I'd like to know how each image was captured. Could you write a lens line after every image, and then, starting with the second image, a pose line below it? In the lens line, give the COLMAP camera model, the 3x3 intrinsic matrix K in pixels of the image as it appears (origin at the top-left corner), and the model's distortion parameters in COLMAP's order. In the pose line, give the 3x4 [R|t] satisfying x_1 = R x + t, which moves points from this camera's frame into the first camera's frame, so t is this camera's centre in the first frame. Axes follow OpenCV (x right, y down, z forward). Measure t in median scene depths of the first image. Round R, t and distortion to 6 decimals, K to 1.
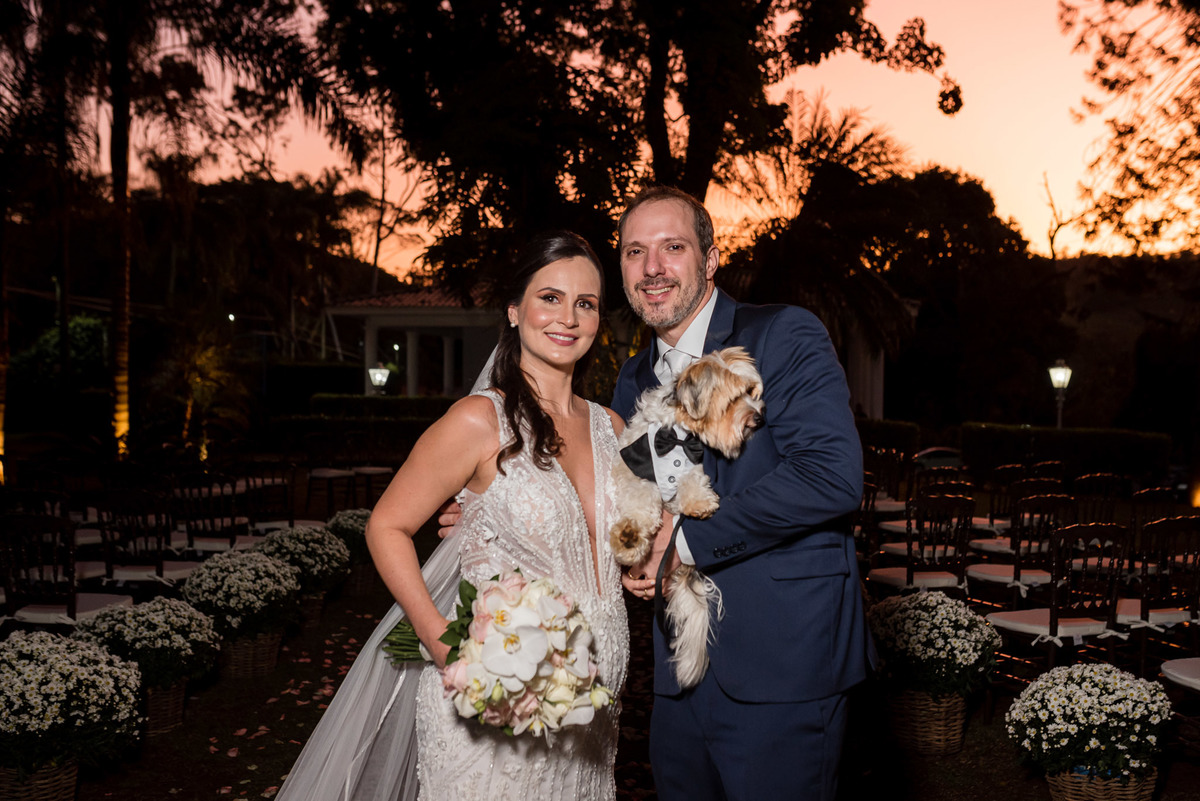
lens RADIAL K [[1282.4, 0, 634.2], [0, 1282.4, 425.5], [0, 0, 1]] dist [-0.032777, 0.023171]
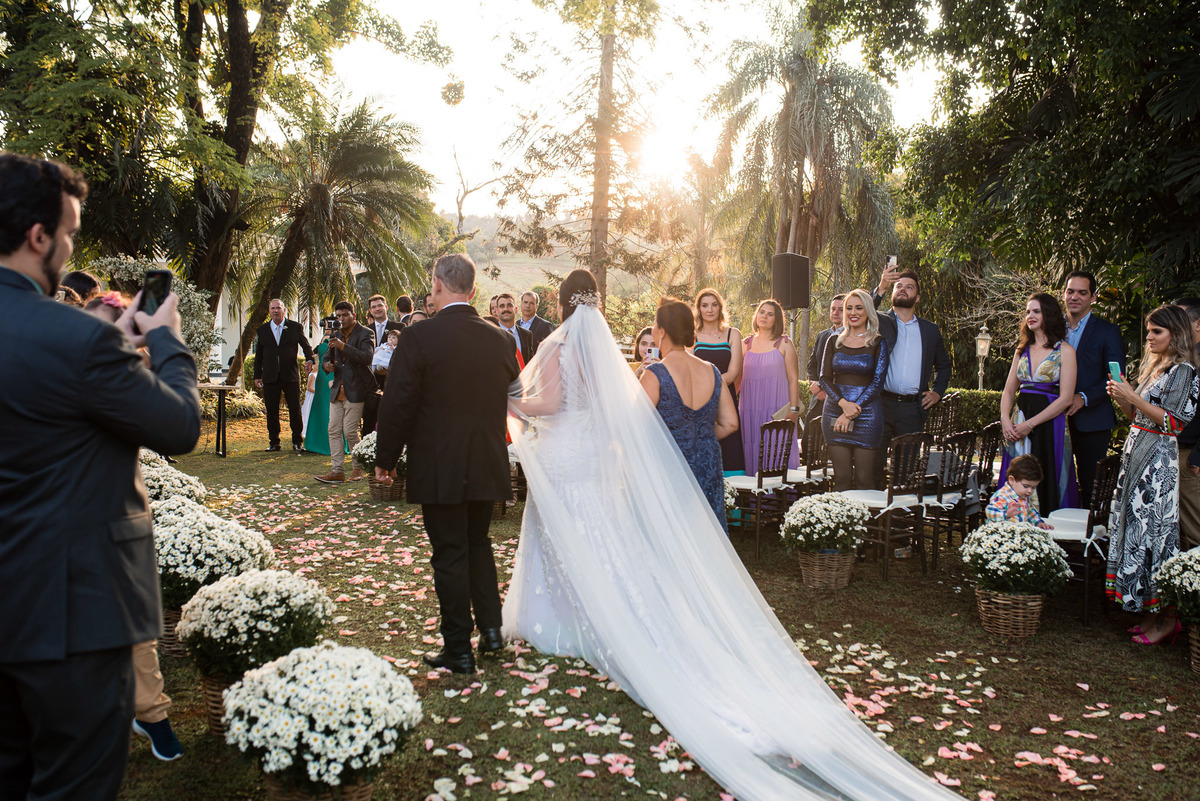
lens RADIAL K [[1231.7, 0, 639.5], [0, 1231.7, 410.3], [0, 0, 1]] dist [-0.044957, 0.019393]
pose [[0.875807, -0.018890, 0.482292, -0.154936], [0.003585, 0.999461, 0.032637, 0.003213], [-0.482648, -0.026854, 0.875403, -0.084126]]
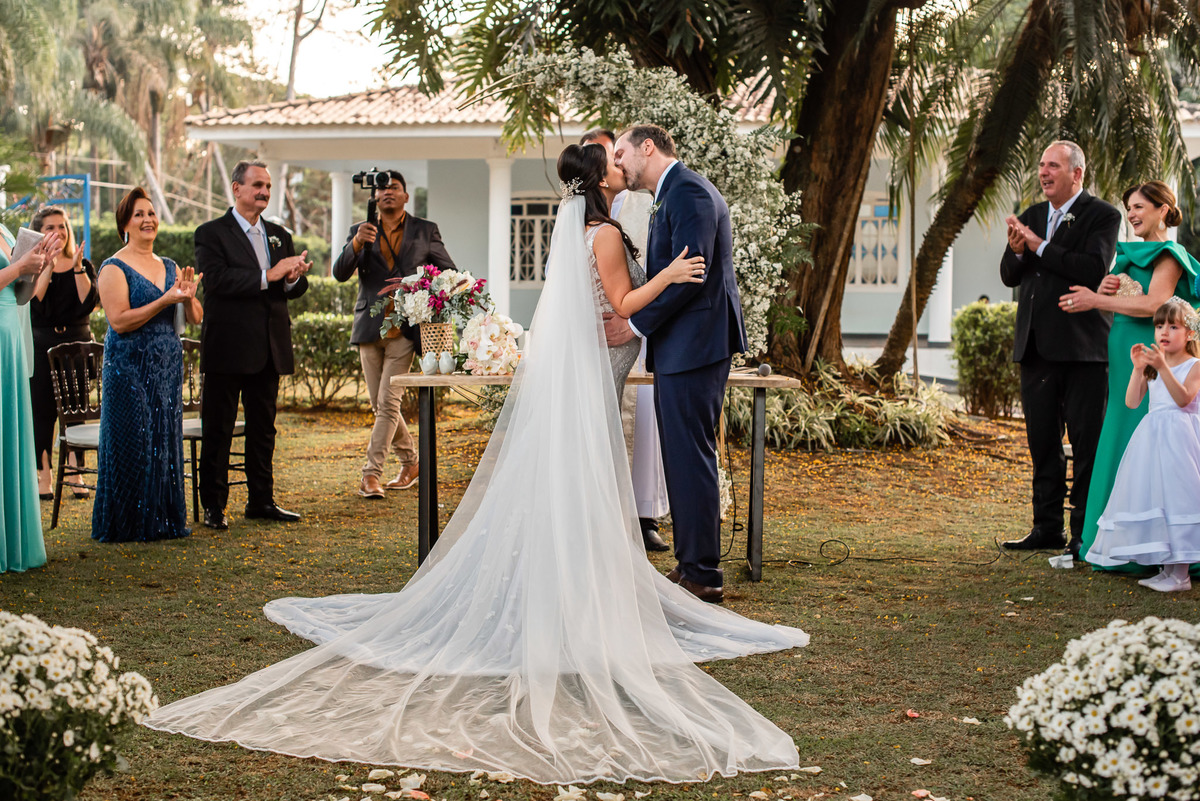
lens RADIAL K [[1911.3, 0, 605.0], [0, 1911.3, 402.3], [0, 0, 1]] dist [-0.142823, 0.084393]
pose [[0.999068, 0.002531, -0.043079, -0.032694], [-0.001099, 0.999447, 0.033243, 0.003620], [0.043139, -0.033165, 0.998518, 0.280863]]
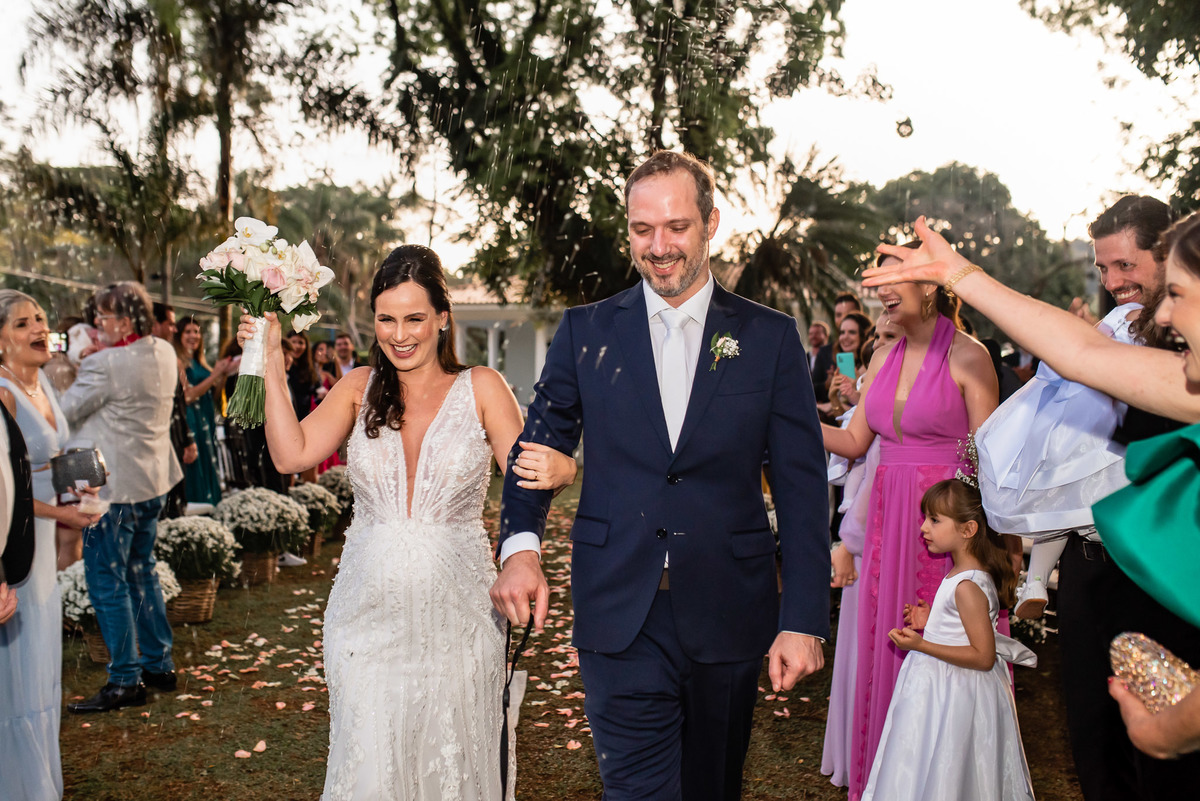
lens RADIAL K [[1296.3, 0, 549.7], [0, 1296.3, 420.9], [0, 0, 1]] dist [-0.078212, -0.001762]
pose [[0.994342, -0.003908, -0.106150, 0.046098], [0.004400, 0.999981, 0.004403, 0.011152], [0.106131, -0.004845, 0.994340, -0.221614]]
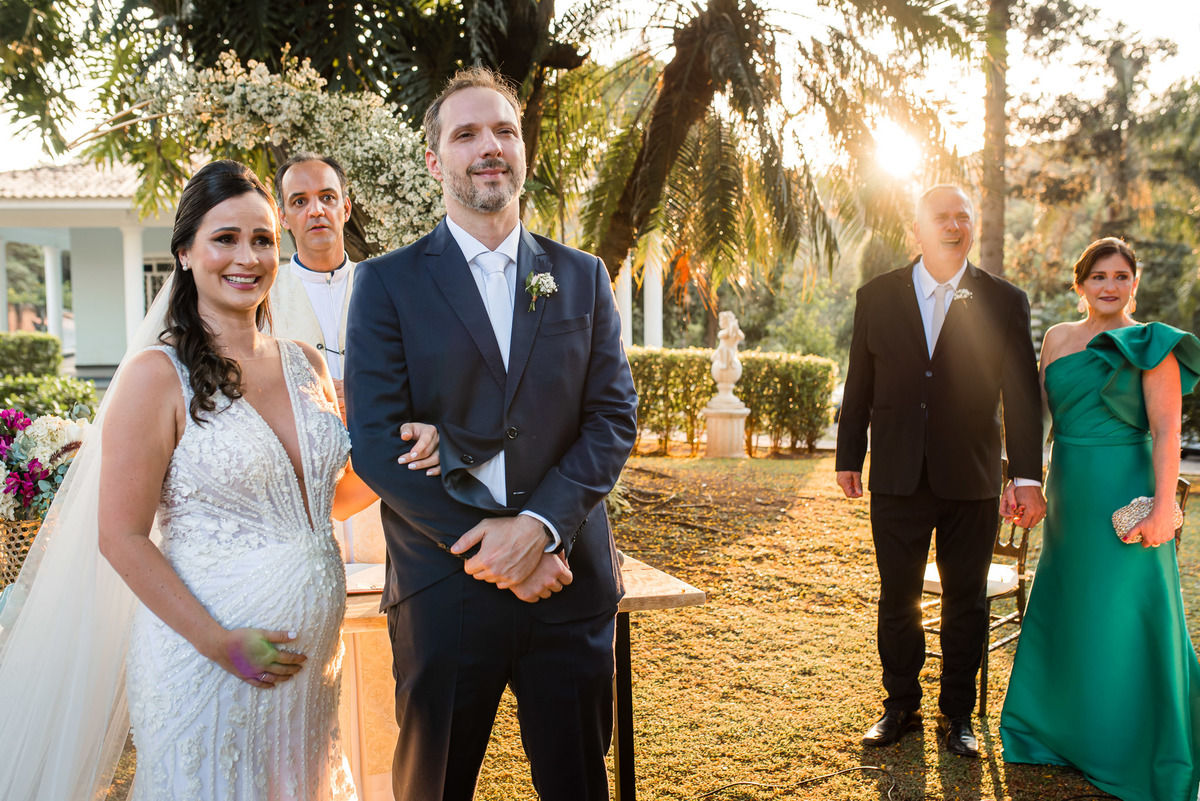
lens RADIAL K [[1199.7, 0, 594.7], [0, 1199.7, 404.0], [0, 0, 1]] dist [-0.076147, 0.116315]
pose [[0.963611, -0.039992, 0.264302, -0.059510], [0.026131, 0.998103, 0.055753, -0.019015], [-0.266030, -0.046818, 0.962827, 0.545211]]
